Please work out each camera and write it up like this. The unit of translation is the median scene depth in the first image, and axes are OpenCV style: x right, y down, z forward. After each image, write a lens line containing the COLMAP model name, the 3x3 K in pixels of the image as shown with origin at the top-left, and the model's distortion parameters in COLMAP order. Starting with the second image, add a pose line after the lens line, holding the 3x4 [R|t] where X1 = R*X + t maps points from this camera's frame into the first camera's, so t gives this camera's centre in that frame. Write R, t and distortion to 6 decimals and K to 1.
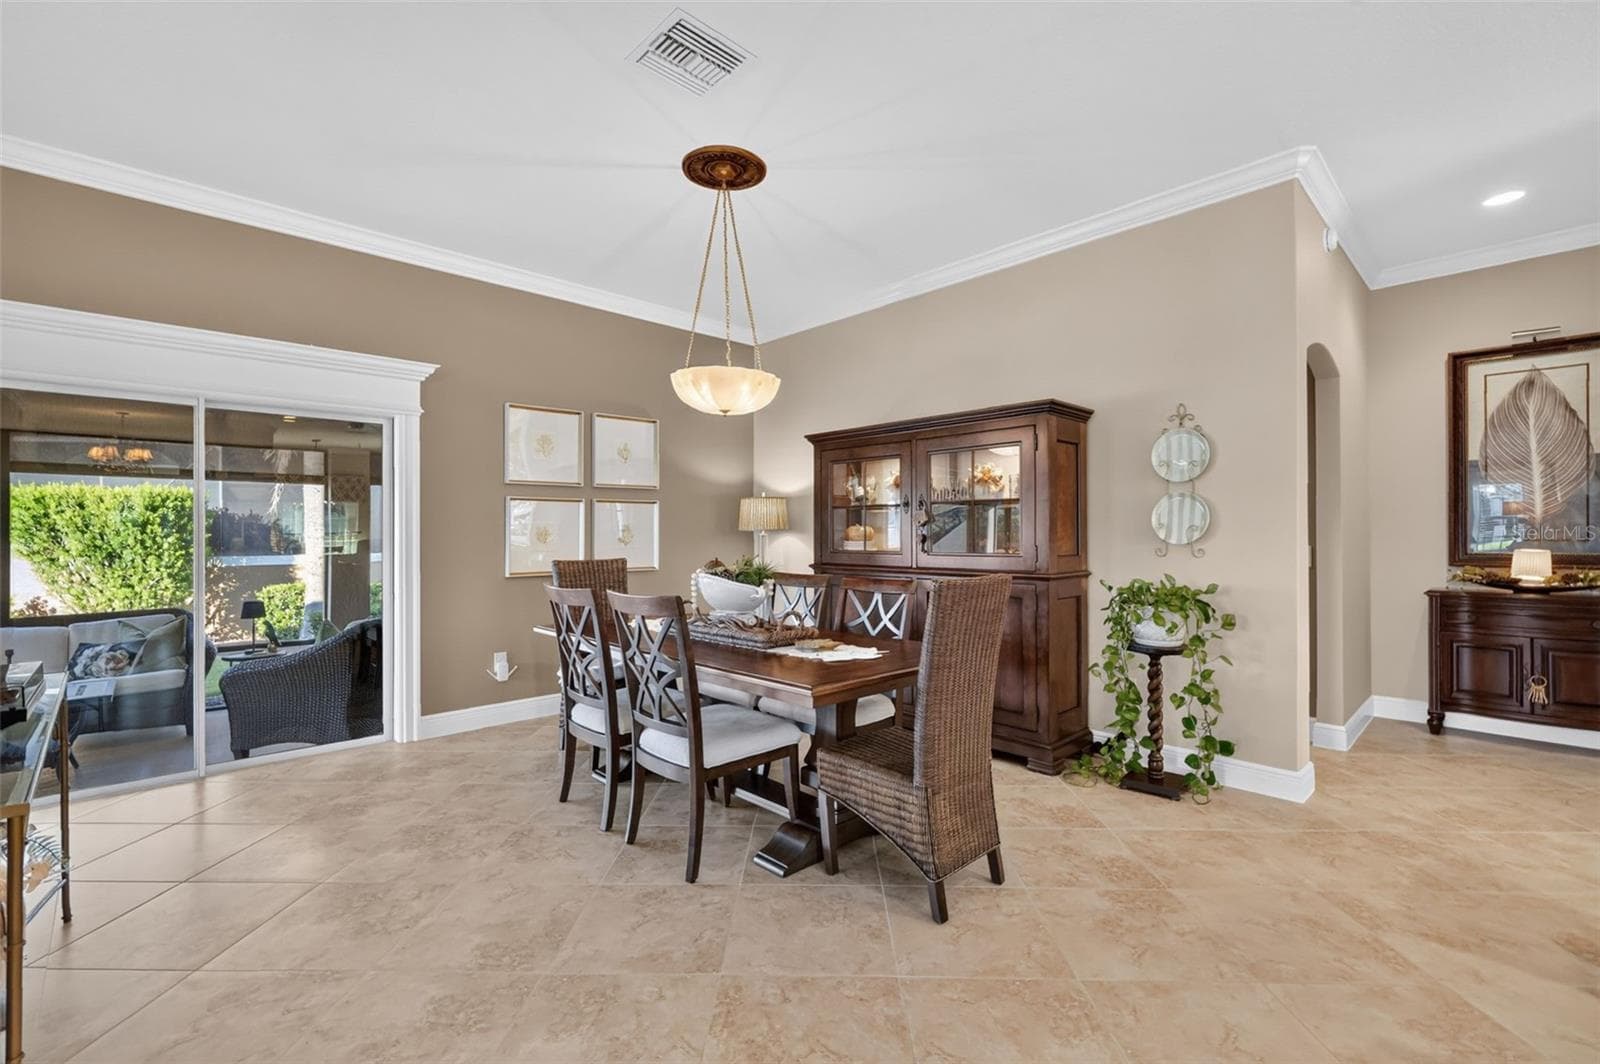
lens RADIAL K [[698.2, 0, 802.6], [0, 698.2, 532.9], [0, 0, 1]] dist [0.005886, -0.001179]
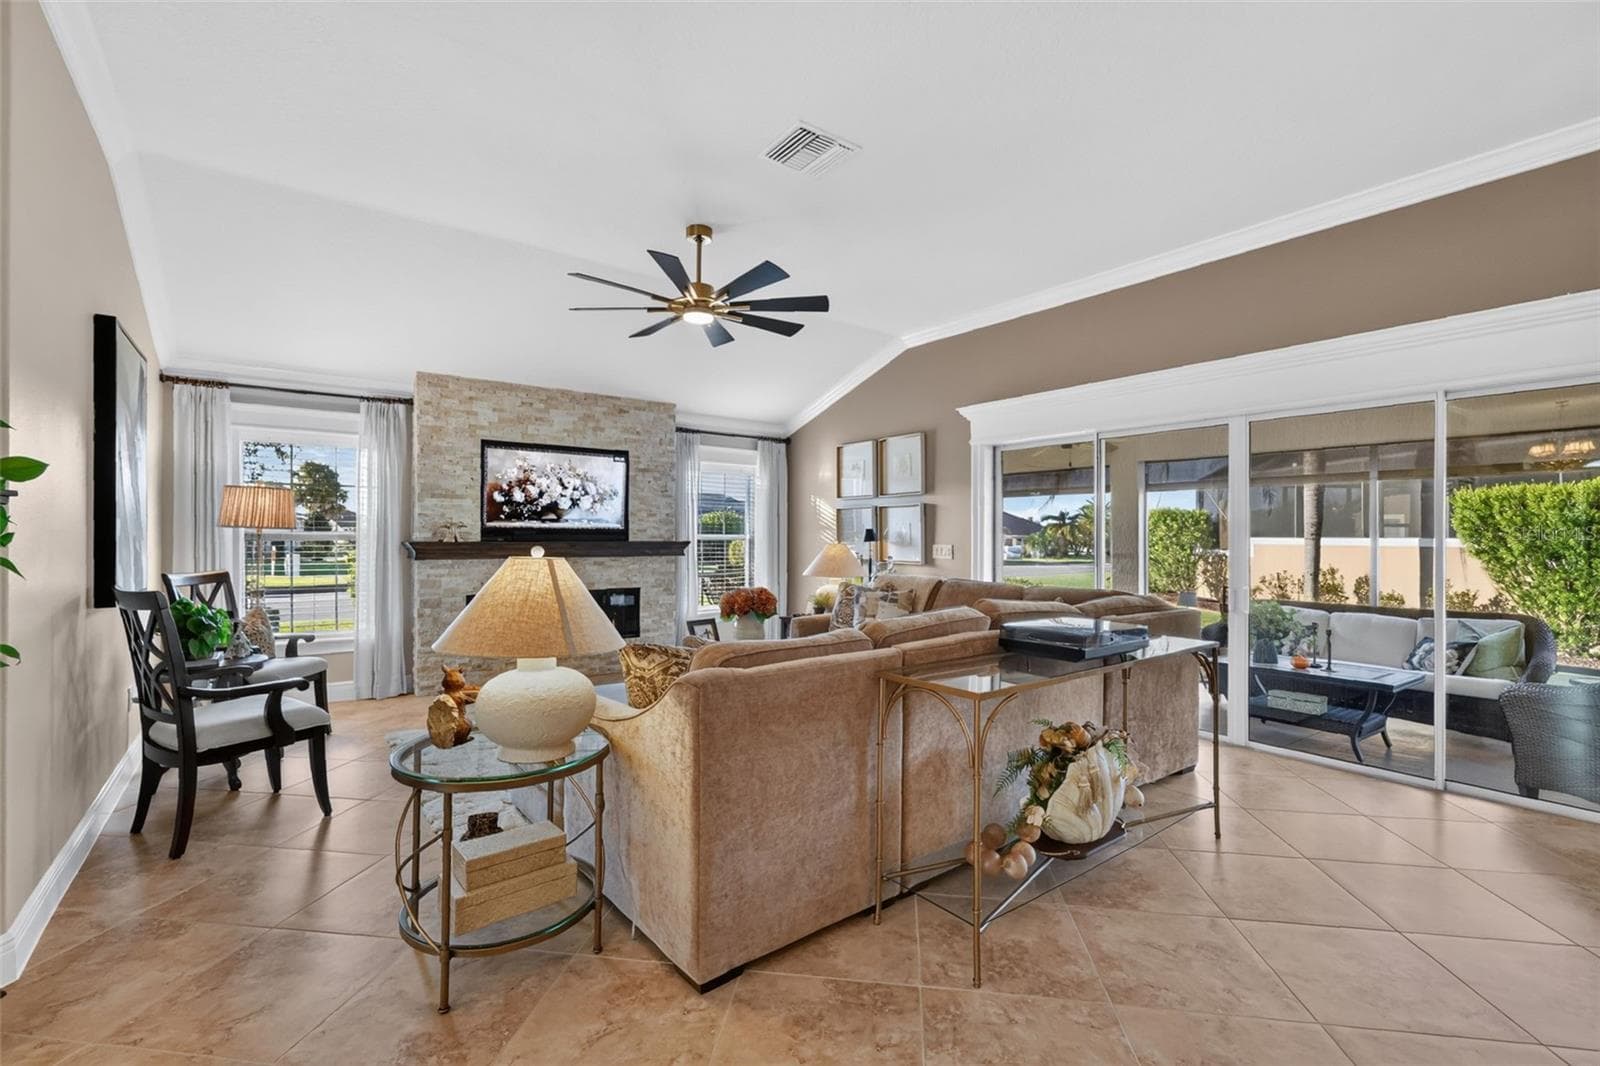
lens RADIAL K [[698.2, 0, 798.0], [0, 698.2, 539.3], [0, 0, 1]] dist [0.005886, -0.001179]
pose [[-0.114624, 0.009126, -0.993367, 0.159184], [0.000632, 0.999958, 0.009114, -0.001779], [0.993409, 0.000417, -0.114625, 0.201656]]
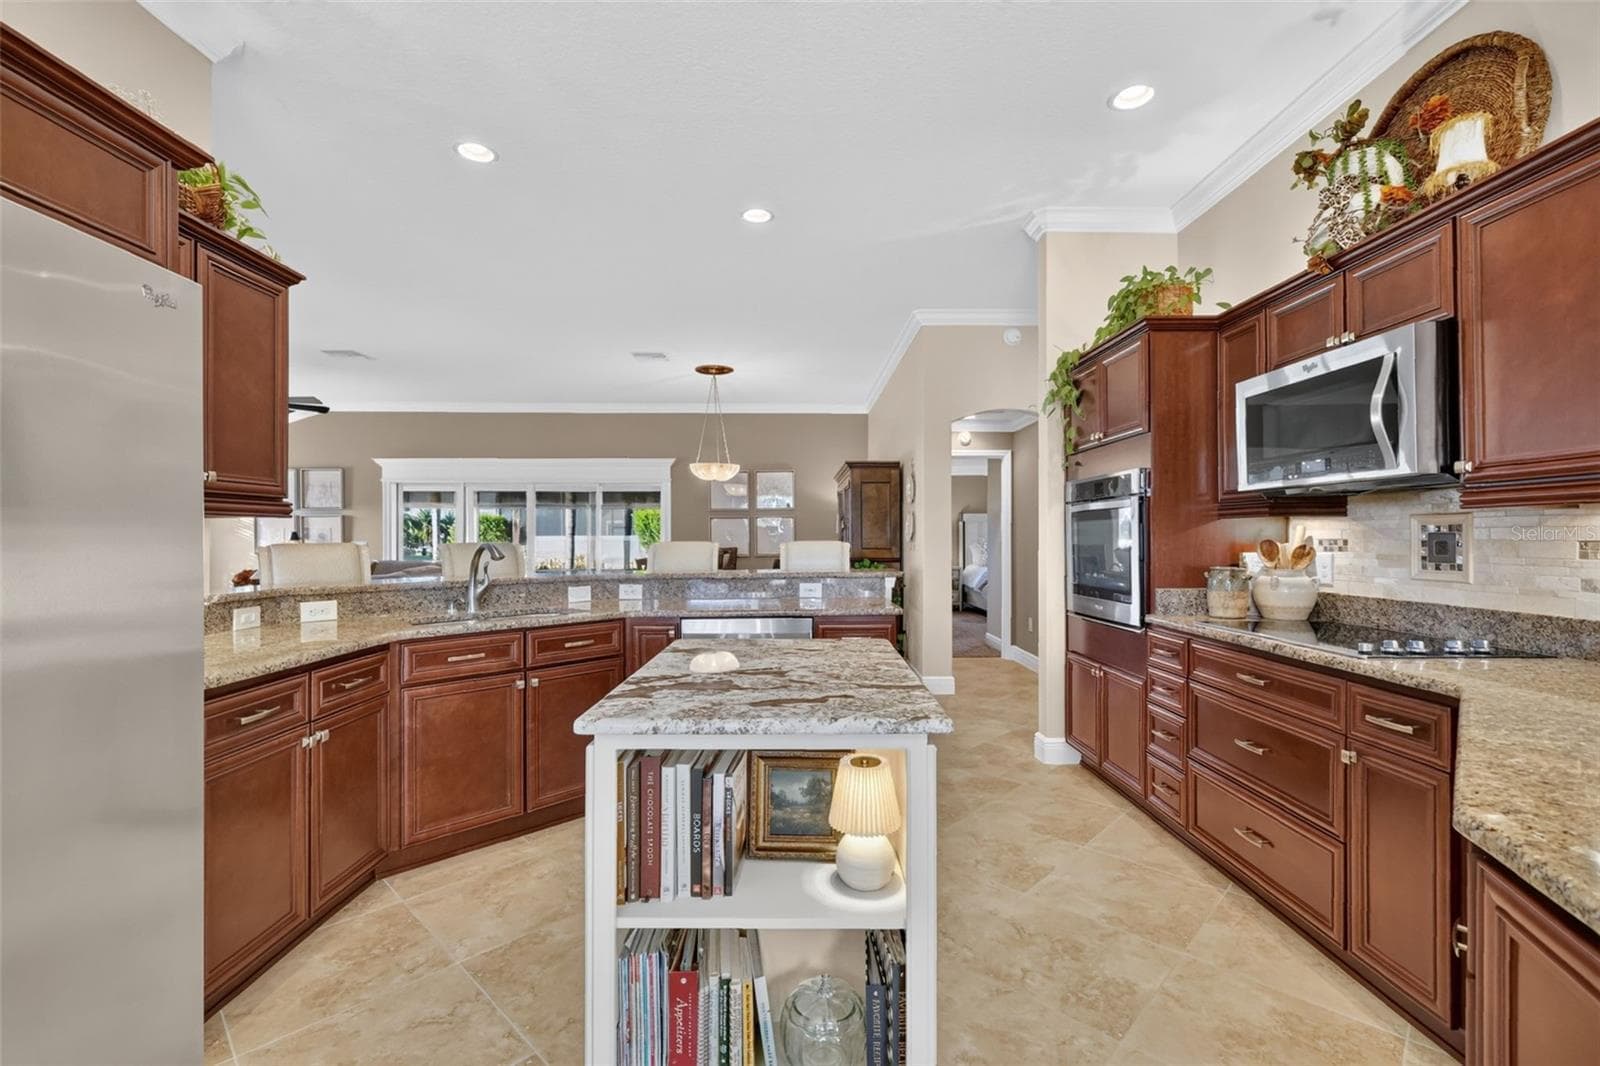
lens RADIAL K [[698.2, 0, 796.3], [0, 698.2, 532.9], [0, 0, 1]] dist [0.005886, -0.001179]
pose [[0.728713, -0.000212, -0.684820, 1.238008], [0.002458, 0.999994, 0.002306, -0.007434], [0.684815, -0.003364, 0.728709, -0.325243]]
